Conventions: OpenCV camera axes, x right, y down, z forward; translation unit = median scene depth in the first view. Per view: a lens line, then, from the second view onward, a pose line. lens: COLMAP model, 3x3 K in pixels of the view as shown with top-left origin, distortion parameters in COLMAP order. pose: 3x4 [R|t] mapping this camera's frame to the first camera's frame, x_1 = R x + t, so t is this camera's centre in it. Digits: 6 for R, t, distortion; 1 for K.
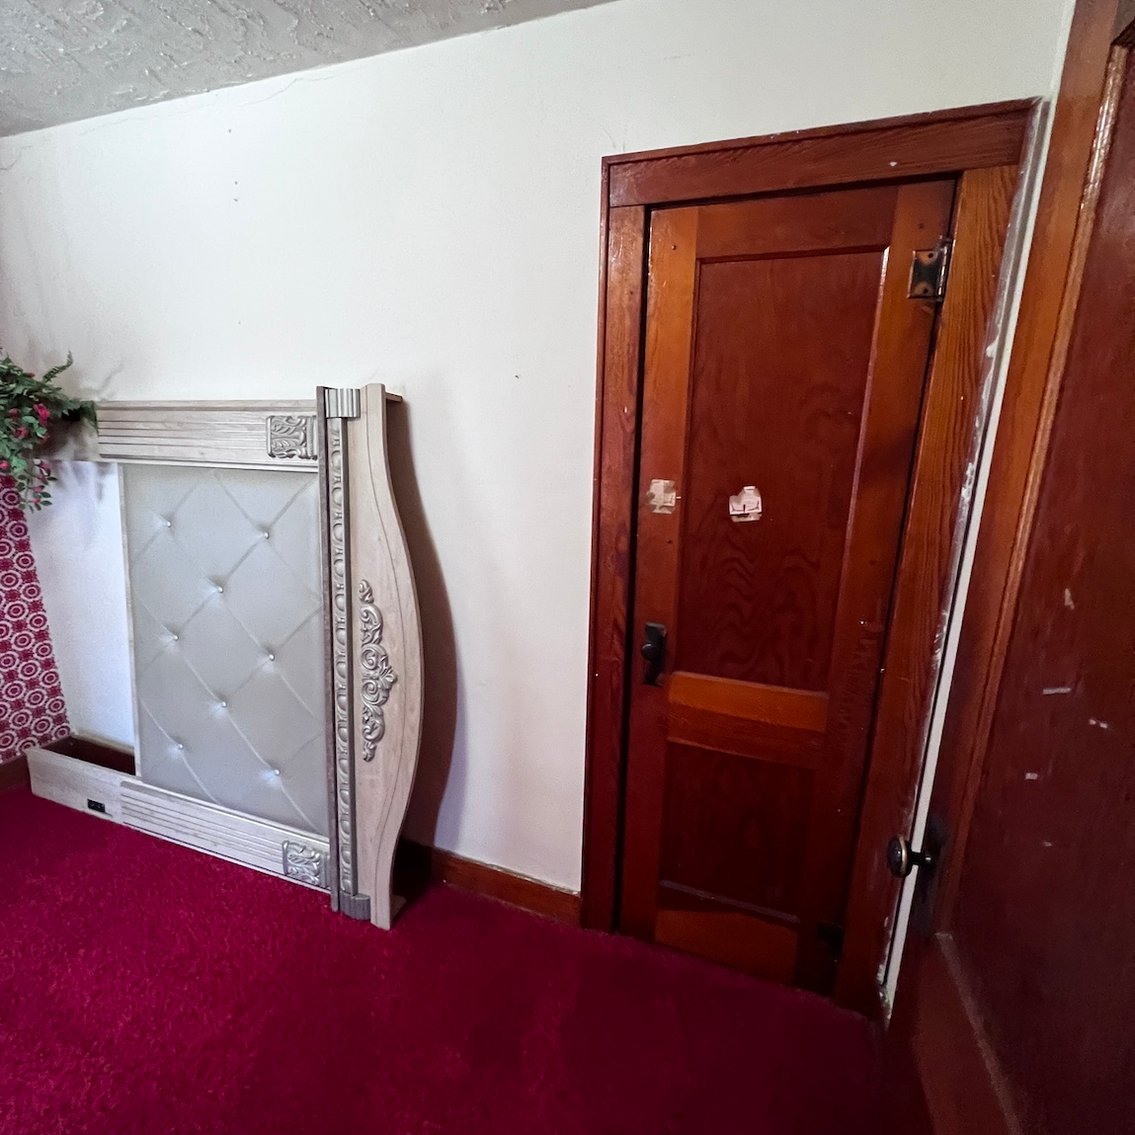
lens RADIAL K [[604.2, 0, 569.8], [0, 604.2, 562.7], [0, 0, 1]] dist [-0.001058, 0.000466]
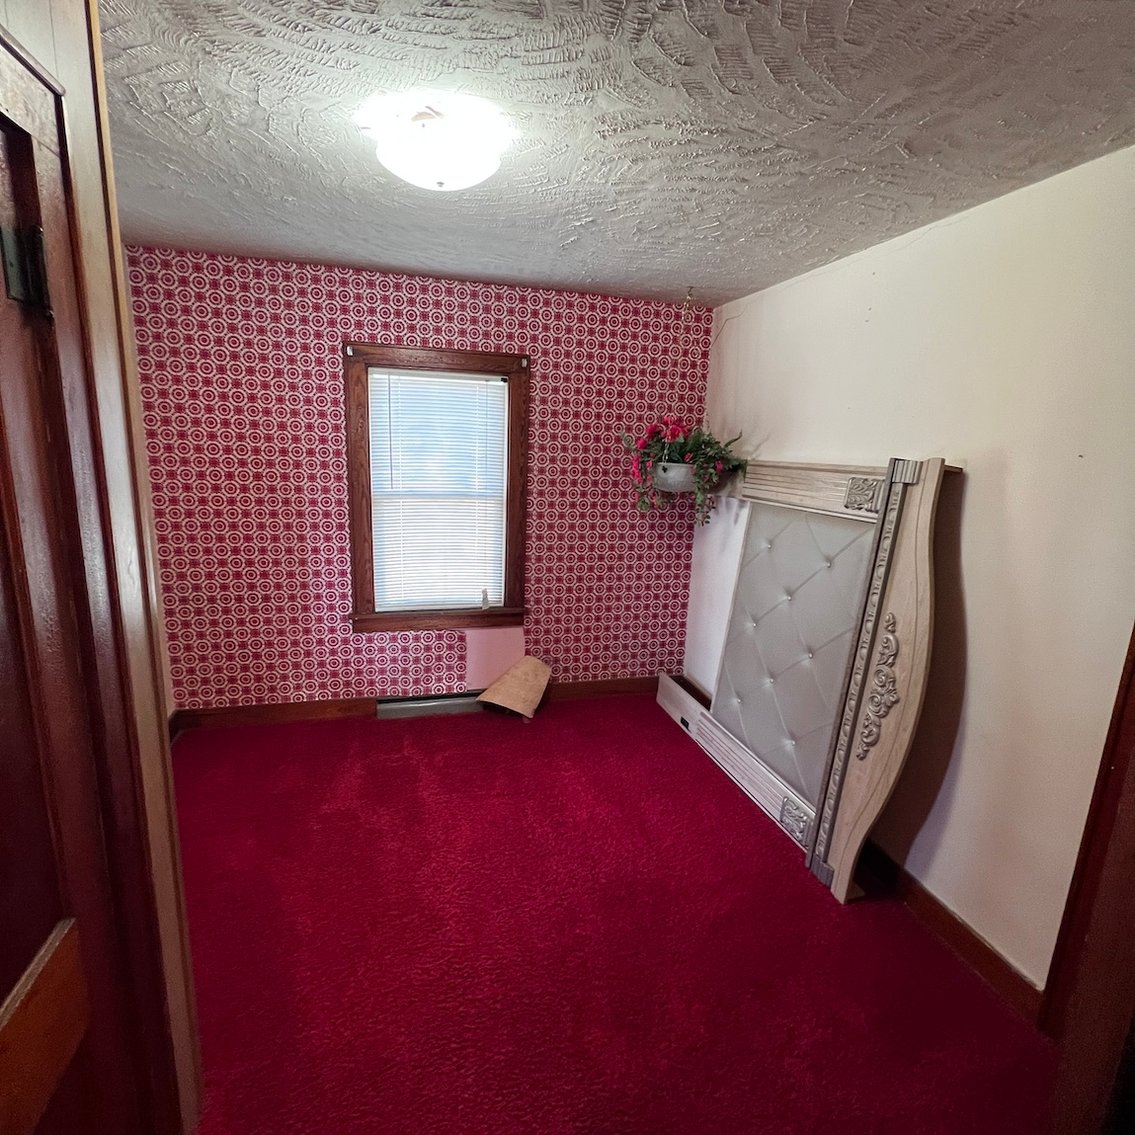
lens RADIAL K [[604.2, 0, 567.3], [0, 604.2, 569.2], [0, 0, 1]] dist [-0.001058, 0.000466]
pose [[0.584553, 0.176776, -0.791863, 0.209712], [-0.226076, 0.972811, 0.050282, 0.026292], [0.779222, 0.149629, 0.608625, -0.249102]]
